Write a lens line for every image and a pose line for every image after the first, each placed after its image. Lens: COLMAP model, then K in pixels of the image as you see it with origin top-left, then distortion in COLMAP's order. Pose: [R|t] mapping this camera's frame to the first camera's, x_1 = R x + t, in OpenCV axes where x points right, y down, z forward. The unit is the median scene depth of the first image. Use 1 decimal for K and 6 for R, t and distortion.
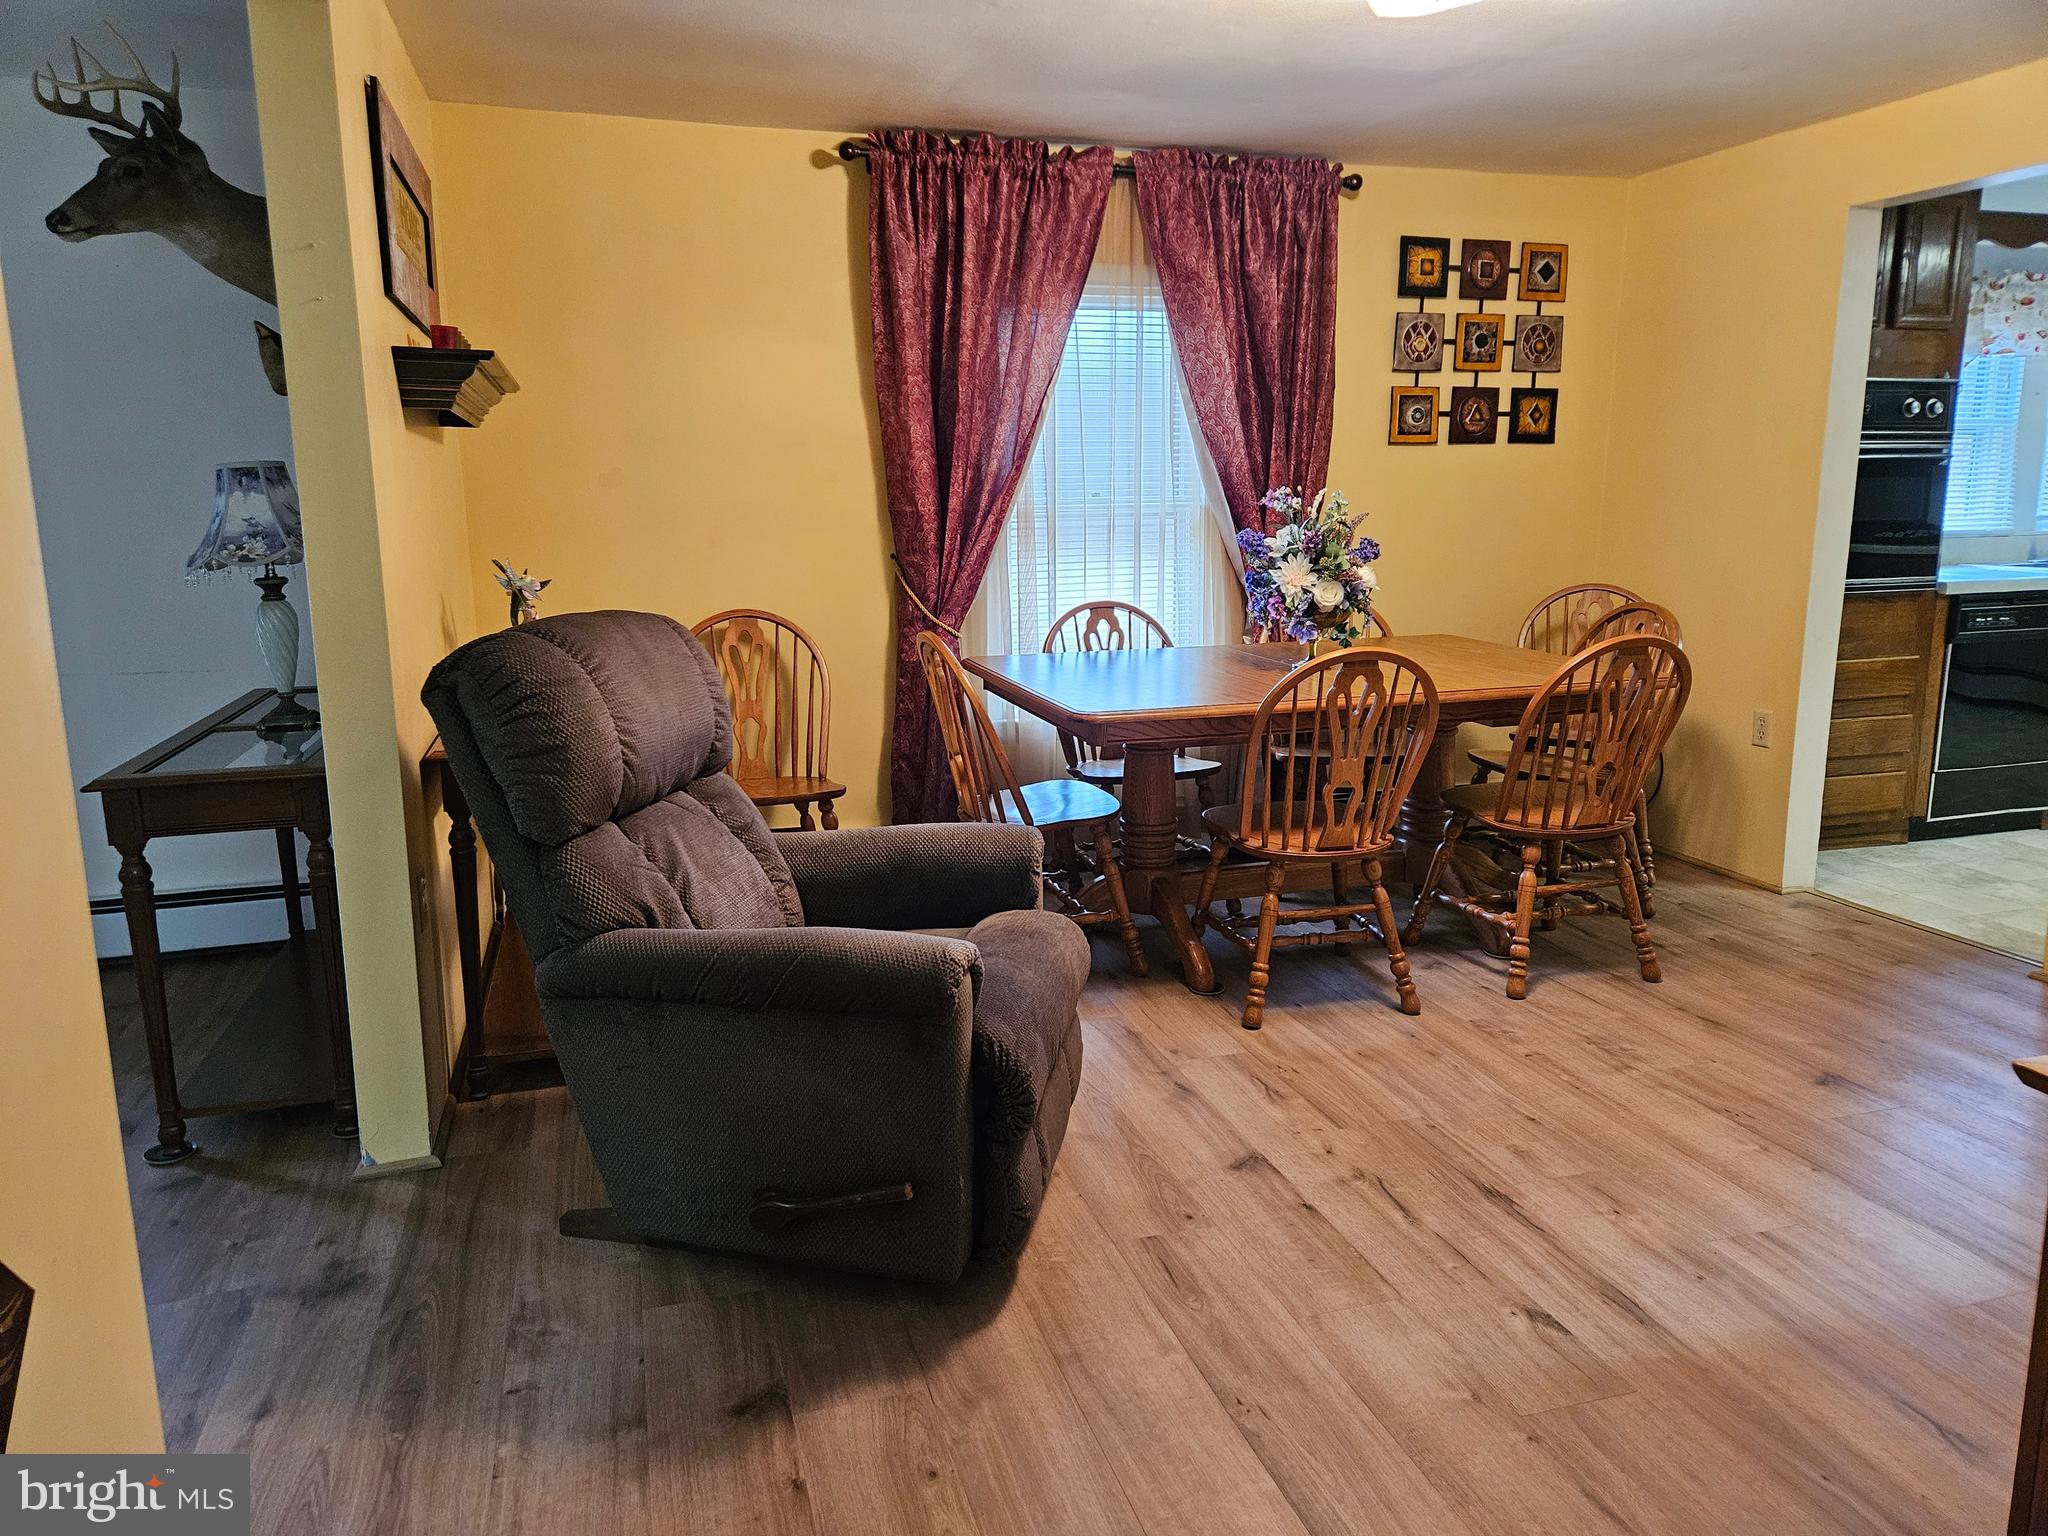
lens RADIAL K [[1349.5, 0, 1024.0], [0, 1349.5, 768.0], [0, 0, 1]] dist [0.087478, -0.068470]
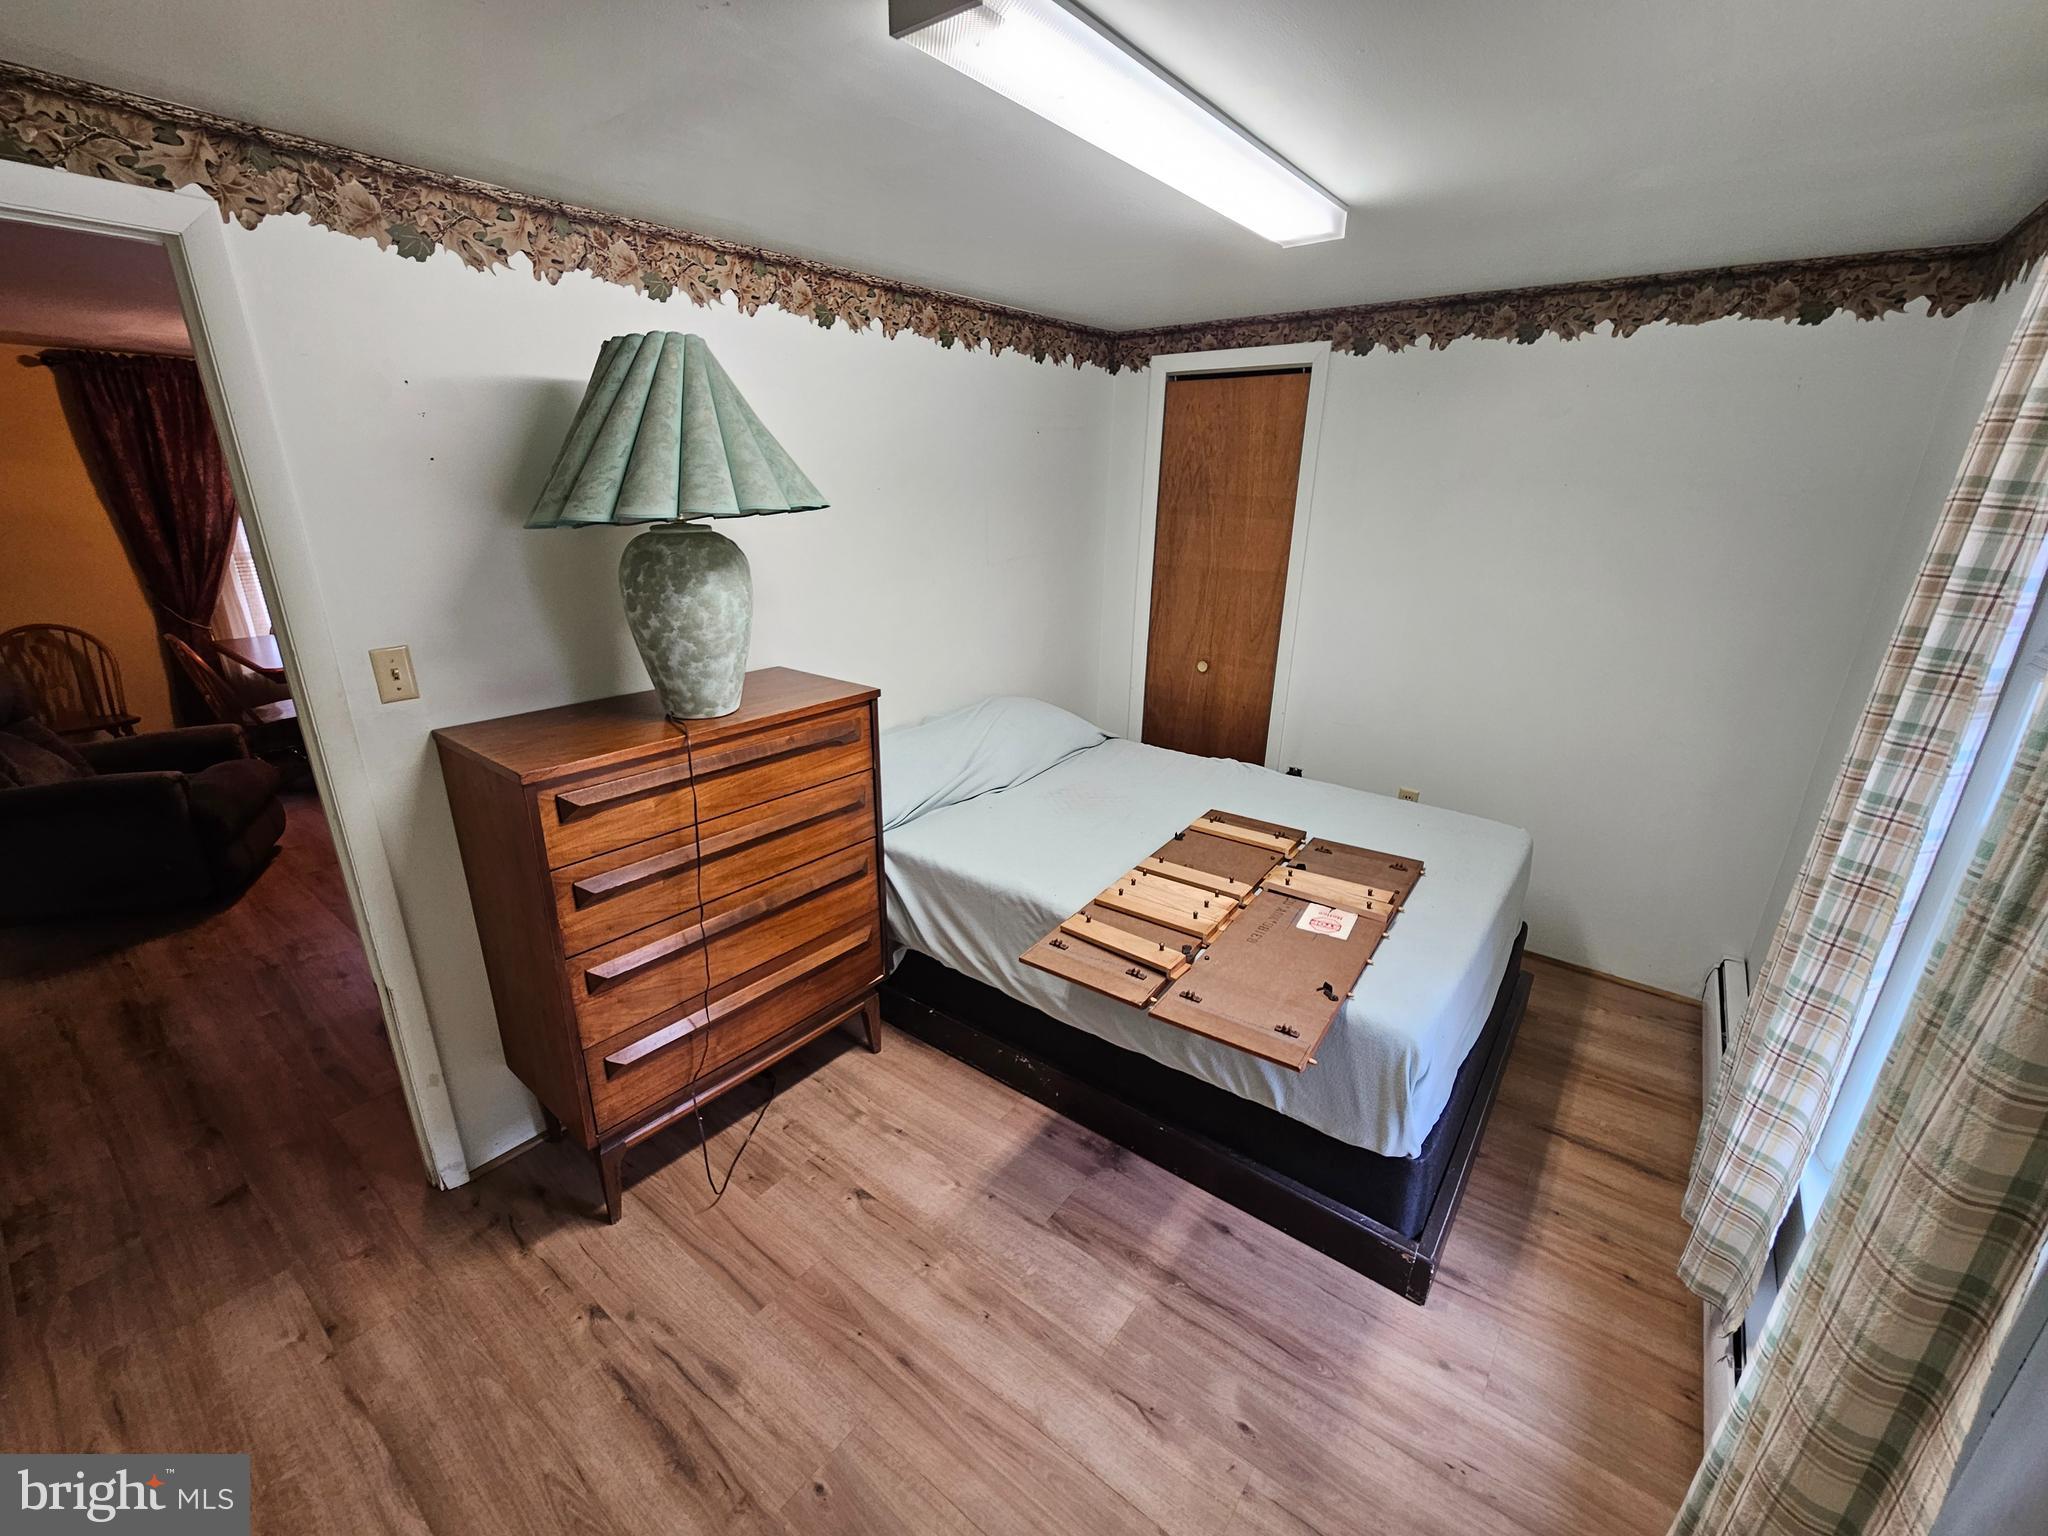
lens RADIAL K [[832.7, 0, 1024.0], [0, 832.7, 768.0], [0, 0, 1]] dist [-0.001501, -0.000391]
pose [[0.810161, -0.174117, 0.559752, 0.202169], [0.093926, 0.981090, 0.169235, 0.003357], [-0.578634, -0.084532, 0.811195, -0.645236]]
